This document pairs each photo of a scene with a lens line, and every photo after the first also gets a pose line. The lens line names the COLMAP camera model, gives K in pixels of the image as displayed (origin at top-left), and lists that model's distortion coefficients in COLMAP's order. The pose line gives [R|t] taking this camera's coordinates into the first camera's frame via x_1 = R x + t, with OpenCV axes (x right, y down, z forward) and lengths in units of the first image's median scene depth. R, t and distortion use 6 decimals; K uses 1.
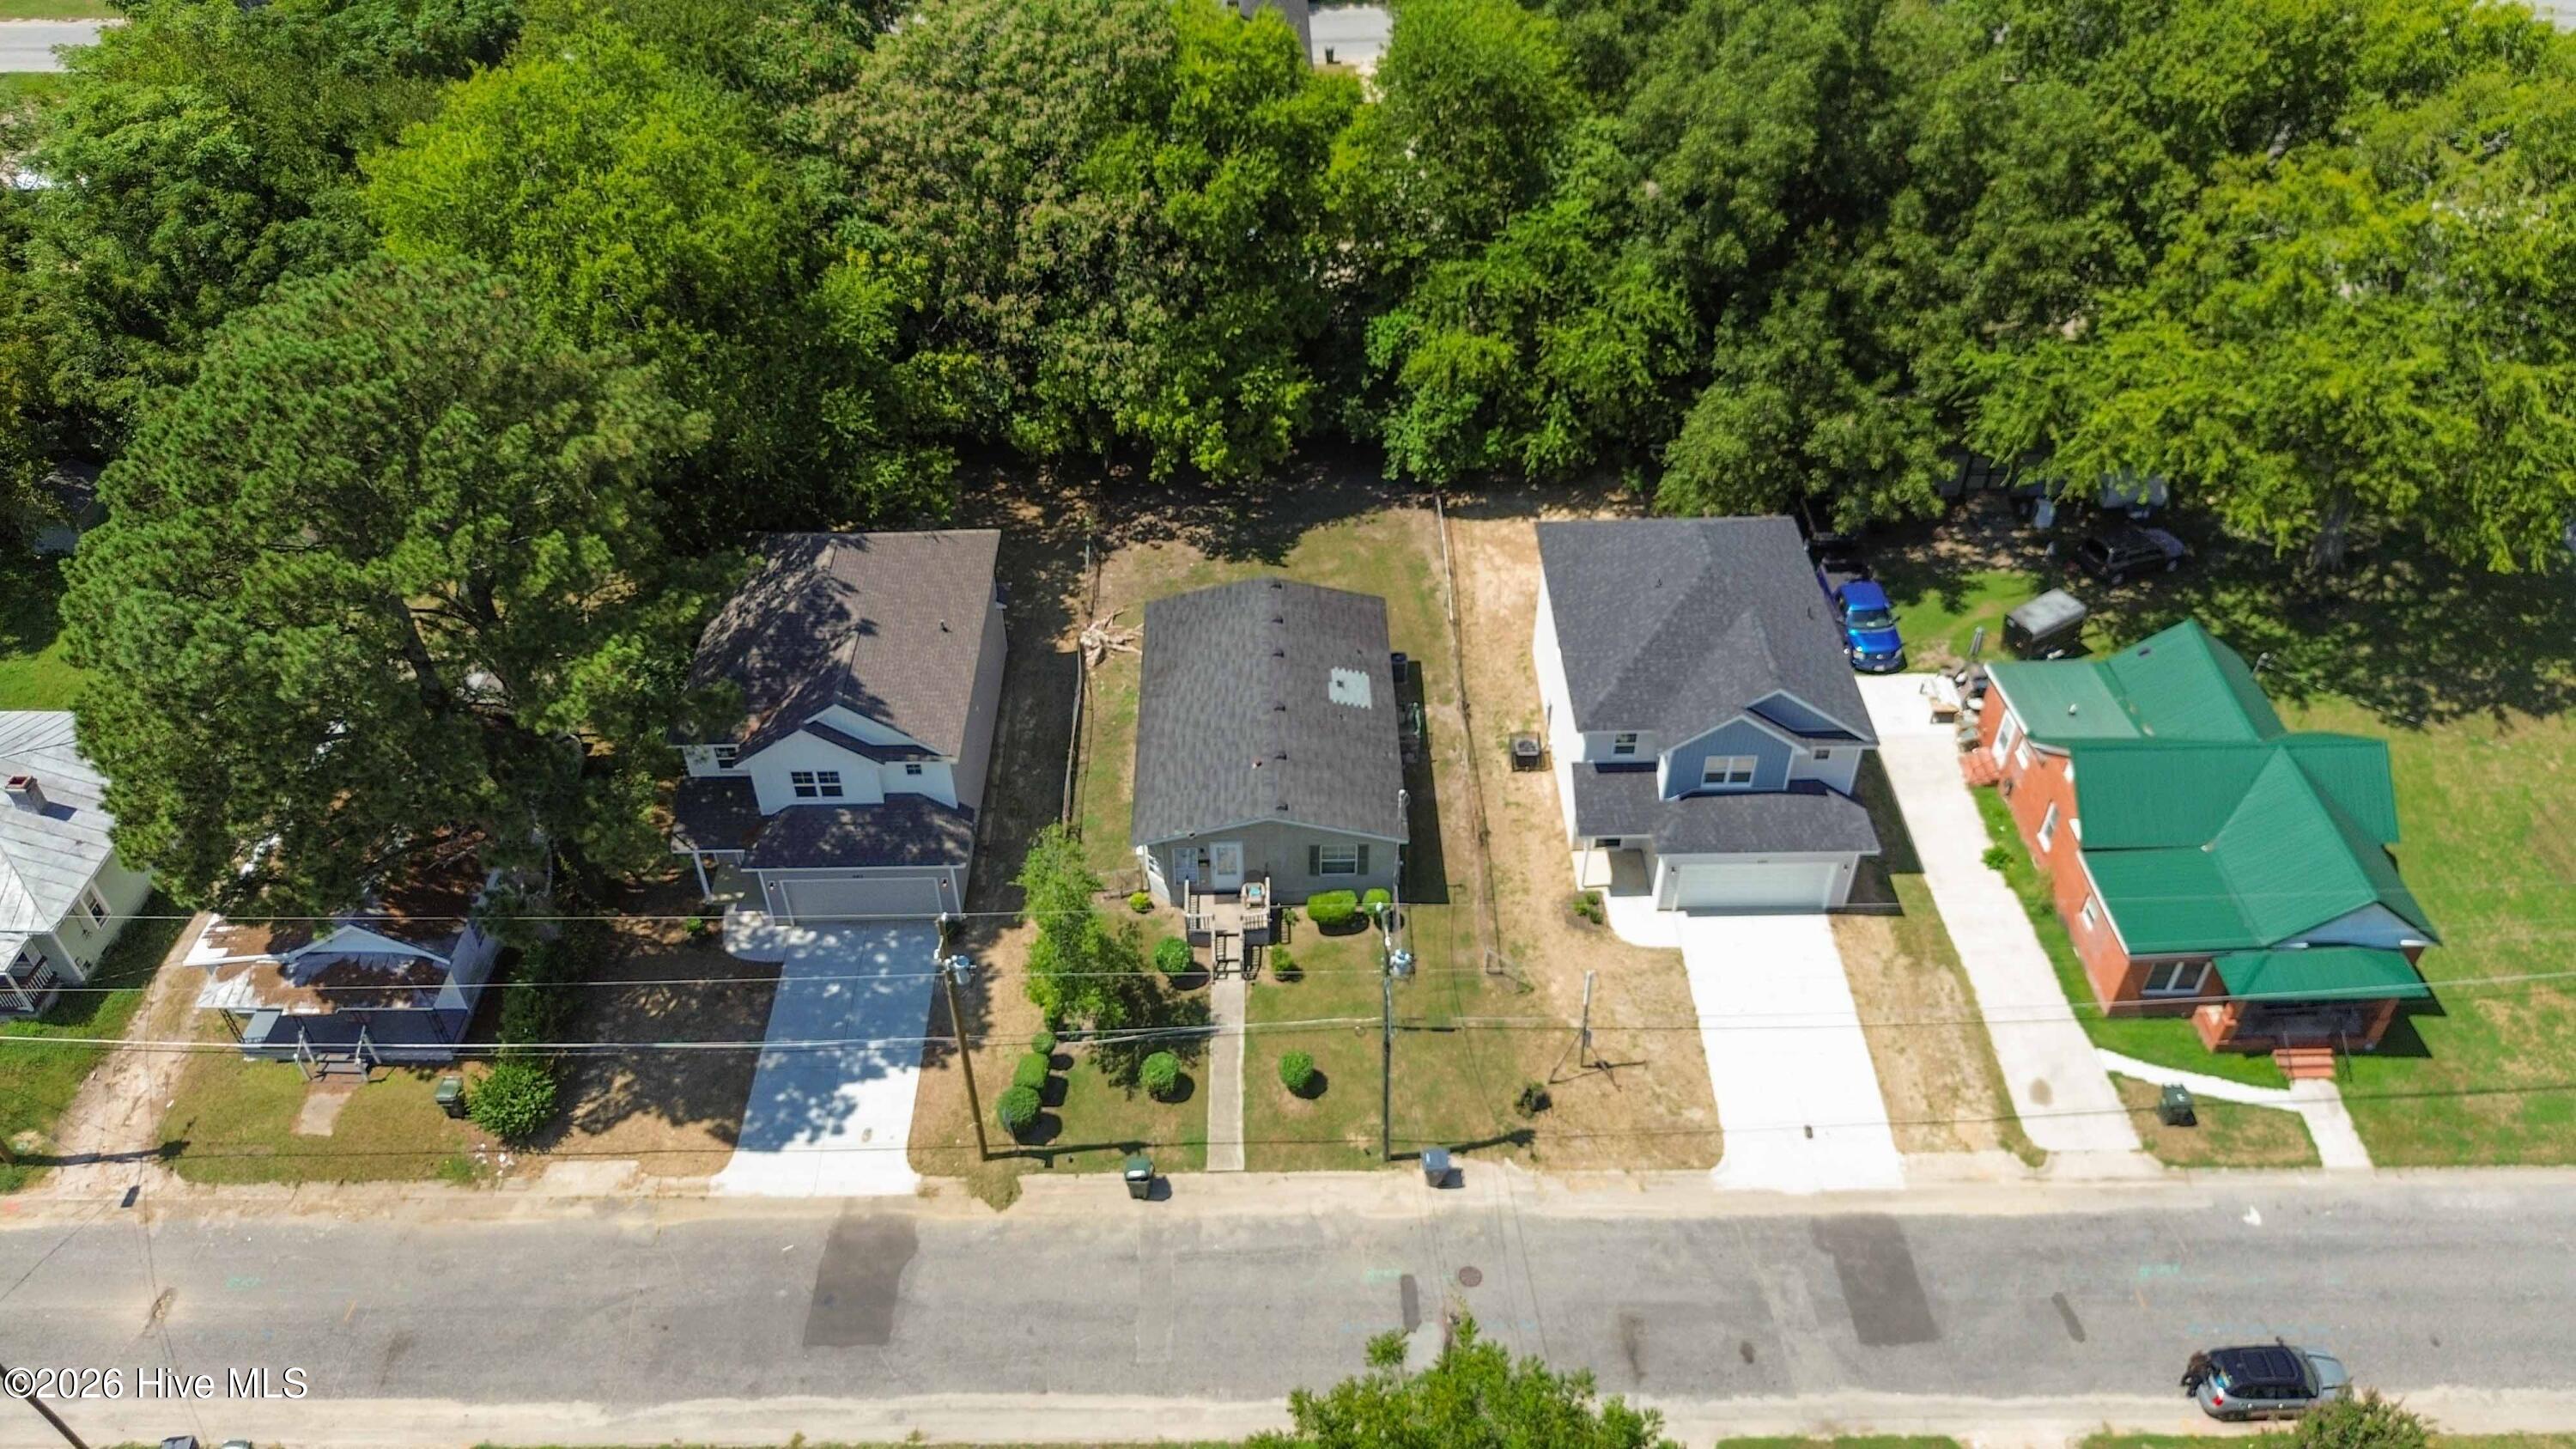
lens RADIAL K [[1843.1, 0, 1293.3], [0, 1843.1, 710.5], [0, 0, 1]] dist [0.050526, -0.048668]
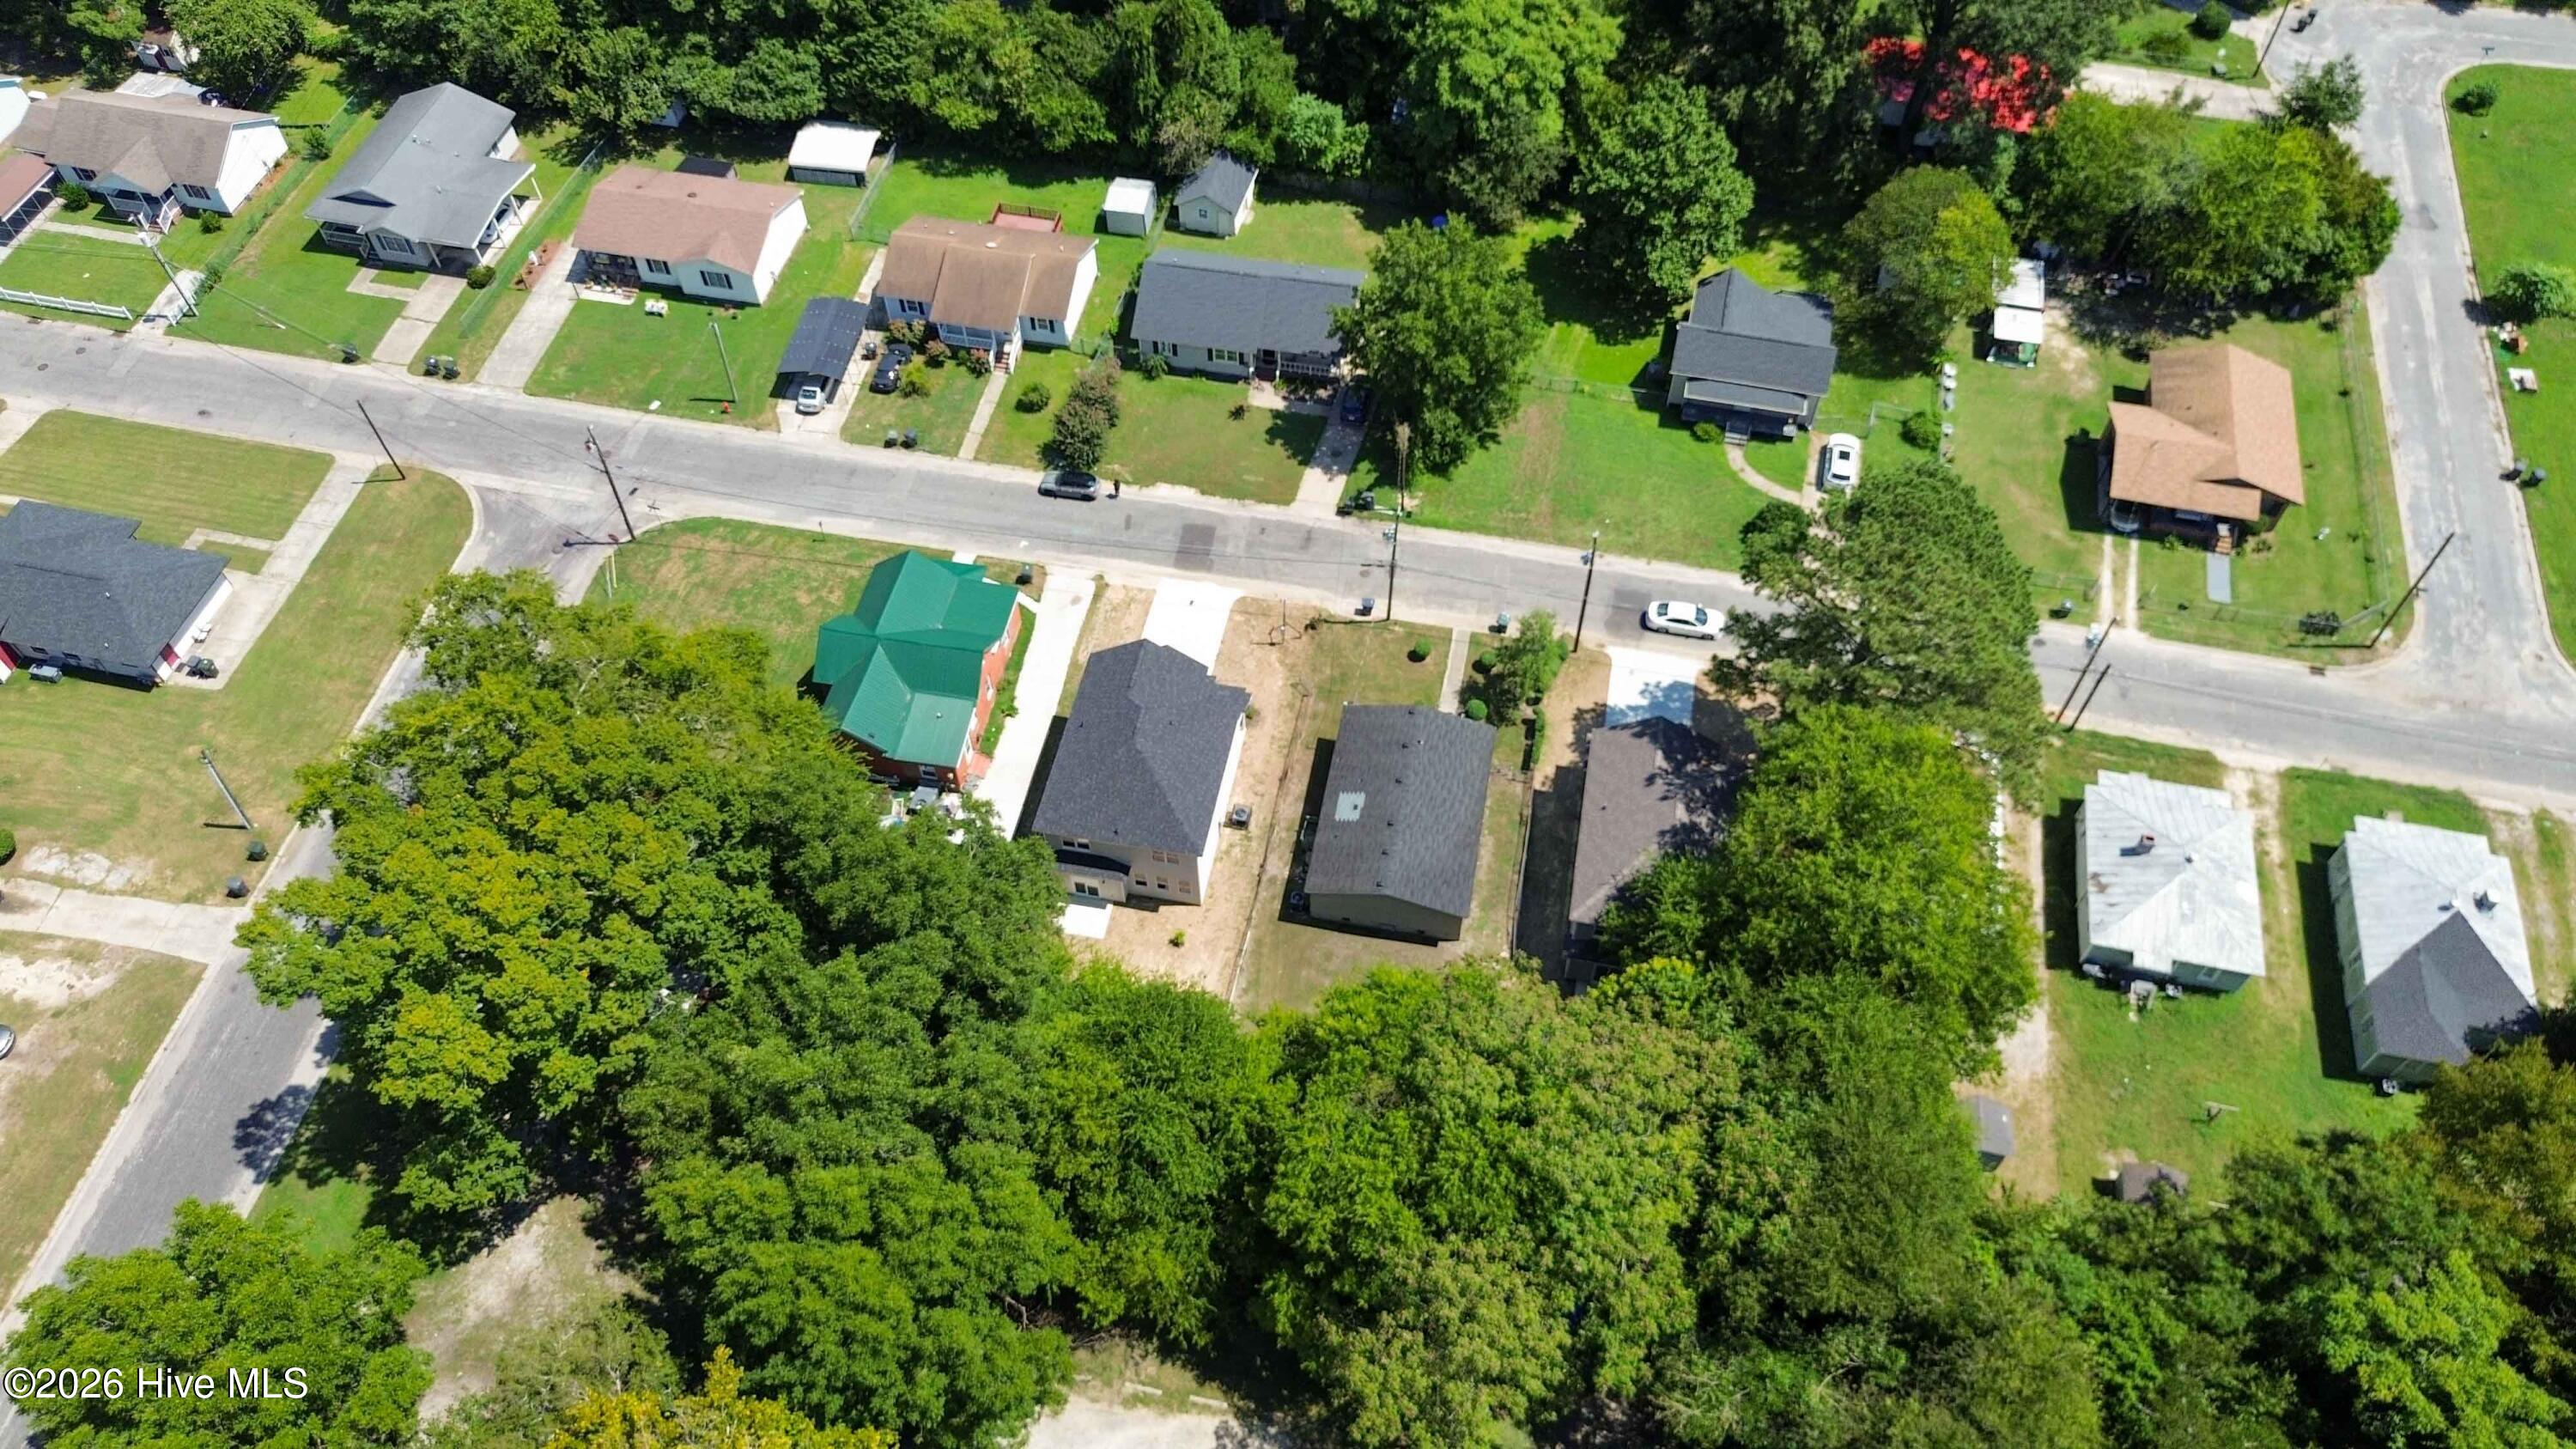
lens RADIAL K [[1843.1, 0, 1285.9], [0, 1843.1, 714.4], [0, 0, 1]] dist [0.050526, -0.048668]
pose [[-0.977870, -0.158350, 0.136731, -0.130103], [0.148073, -0.062135, 0.987023, -1.724992], [-0.147800, 0.985426, 0.084207, 0.861049]]
